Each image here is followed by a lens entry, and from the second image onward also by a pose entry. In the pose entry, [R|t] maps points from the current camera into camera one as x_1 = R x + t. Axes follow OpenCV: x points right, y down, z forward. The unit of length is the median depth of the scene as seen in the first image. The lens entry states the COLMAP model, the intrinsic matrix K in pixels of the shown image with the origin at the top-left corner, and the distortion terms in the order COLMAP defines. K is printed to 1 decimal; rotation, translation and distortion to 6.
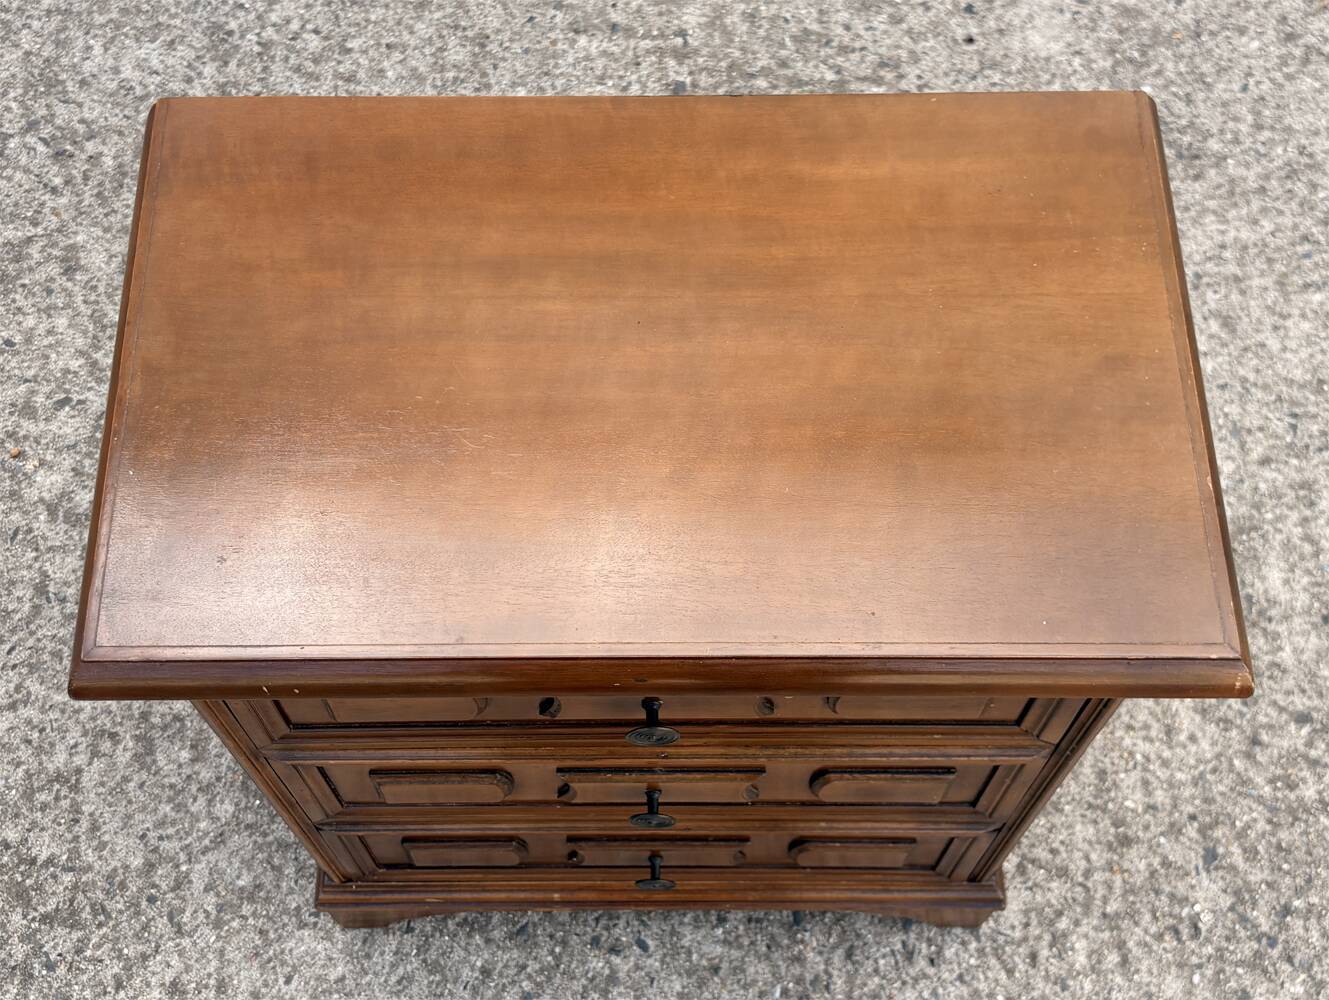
lens RADIAL K [[1797.9, 0, 661.2], [0, 1797.9, 455.2], [0, 0, 1]] dist [0.009837, 0.000000]
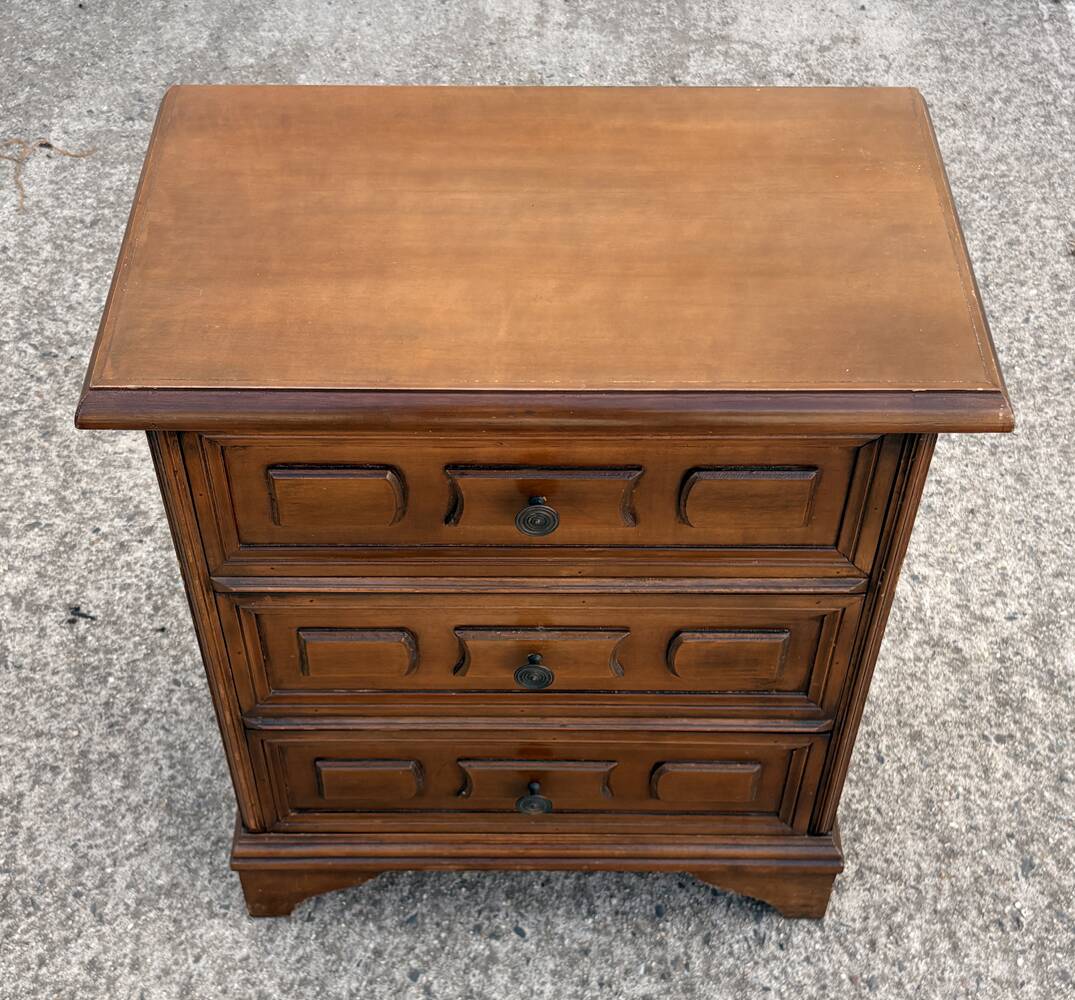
lens RADIAL K [[1710.3, 0, 550.3], [0, 1710.3, 562.5], [0, 0, 1]] dist [0.038176, 0.000000]
pose [[0.999825, 0.017990, 0.005095, -0.001141], [-0.015778, 0.958013, -0.286290, 0.352155], [-0.010032, 0.286160, 0.958129, -0.075727]]
